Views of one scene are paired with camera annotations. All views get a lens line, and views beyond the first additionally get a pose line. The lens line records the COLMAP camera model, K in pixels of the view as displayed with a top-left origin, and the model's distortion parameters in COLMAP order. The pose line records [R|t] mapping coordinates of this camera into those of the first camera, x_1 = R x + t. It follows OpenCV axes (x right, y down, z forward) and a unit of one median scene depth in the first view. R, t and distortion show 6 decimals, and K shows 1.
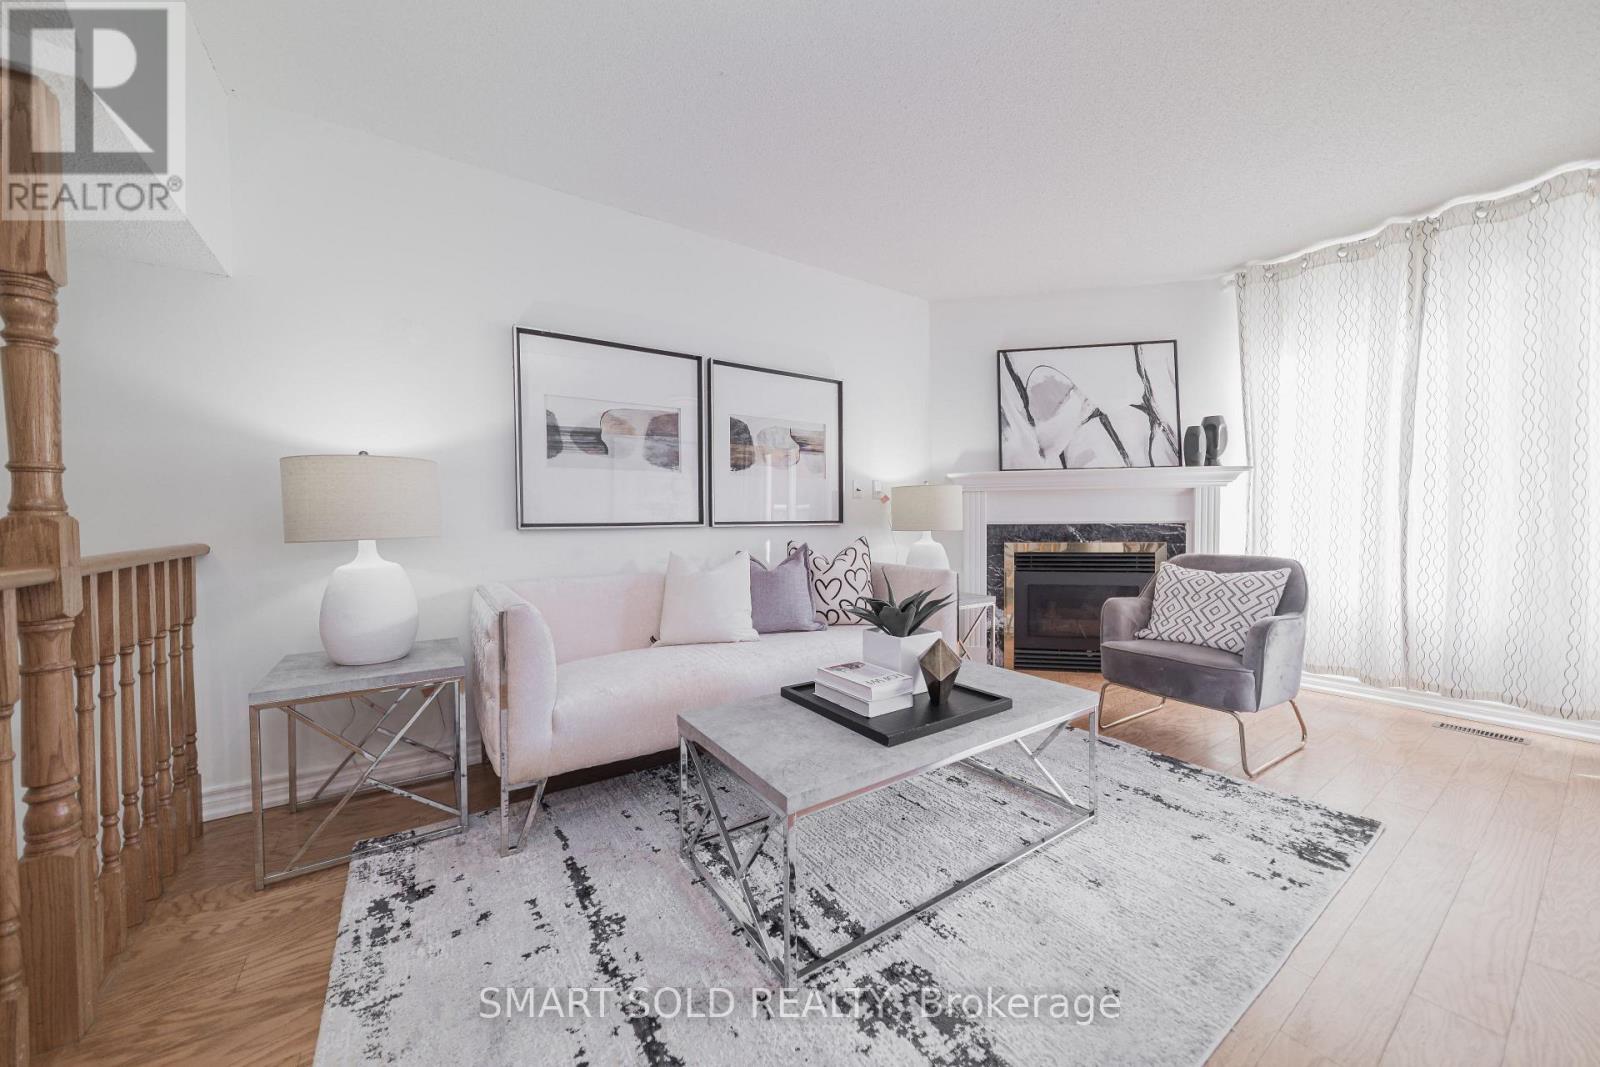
lens RADIAL K [[594.6, 0, 794.5], [0, 594.6, 528.7], [0, 0, 1]] dist [-0.003160, -0.000525]
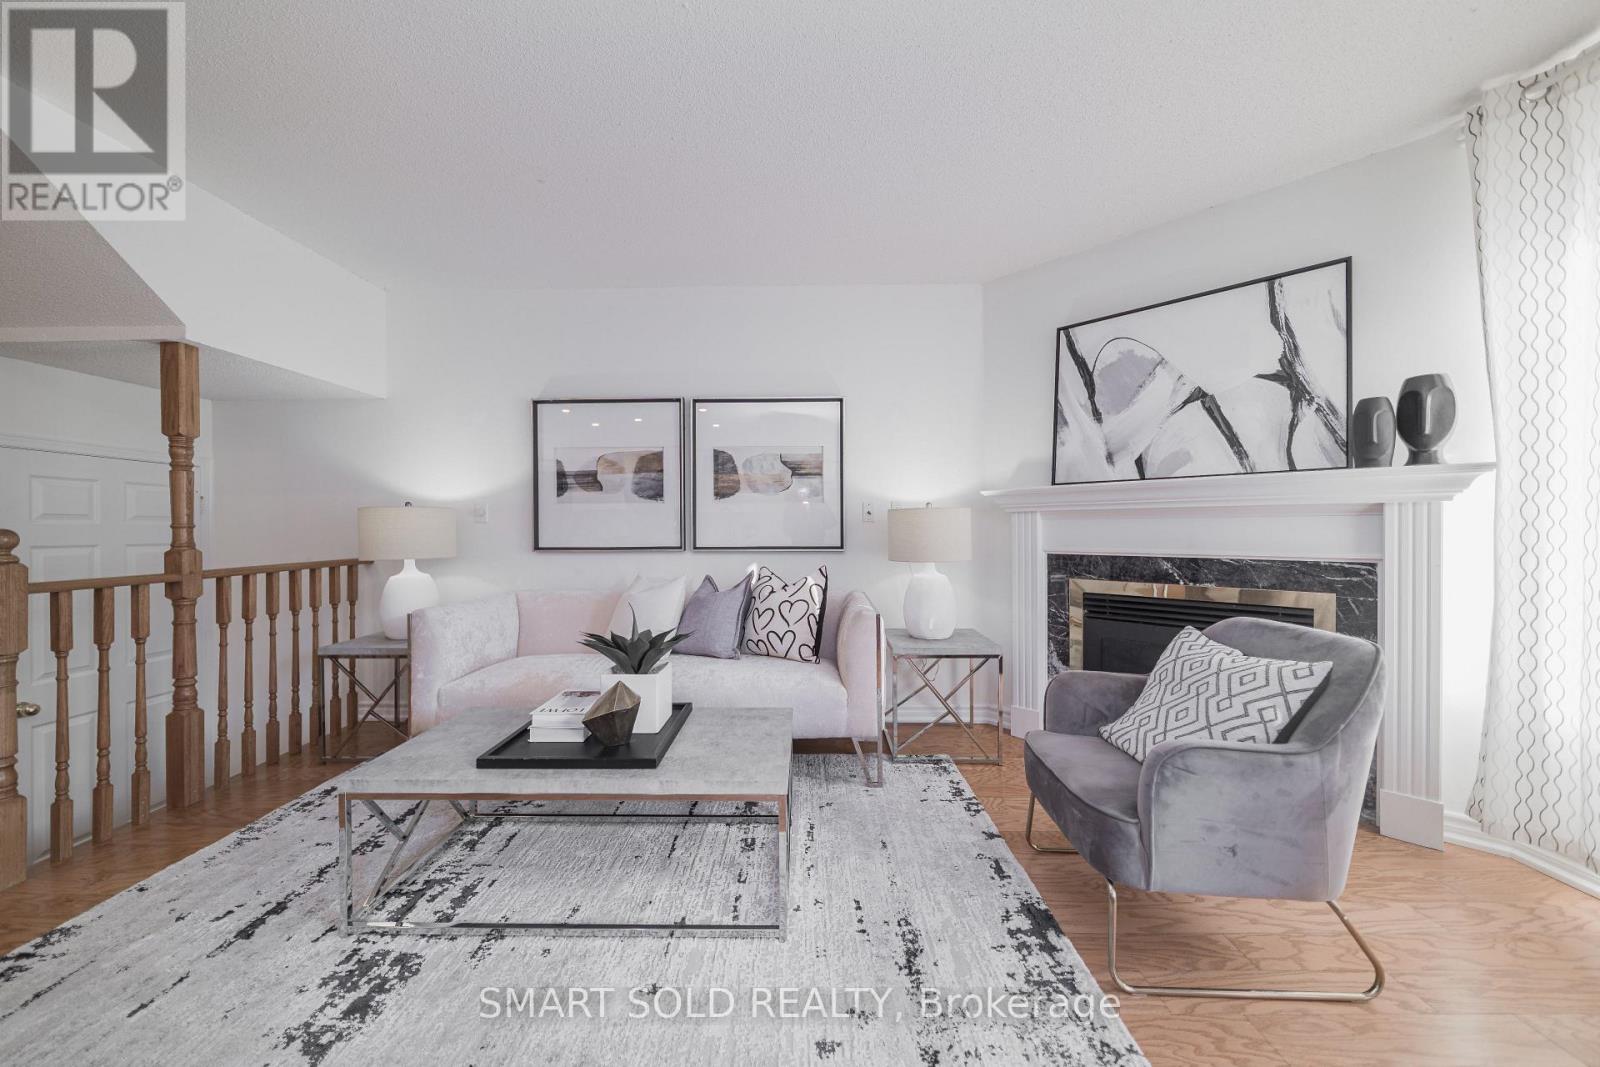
lens RADIAL K [[594.6, 0, 794.8], [0, 594.6, 524.4], [0, 0, 1]] dist [-0.003160, -0.000525]
pose [[0.805177, 0.001477, -0.593032, 0.635479], [-0.010744, 0.999869, -0.012097, -0.040087], [0.592937, 0.016112, 0.805088, 0.220744]]
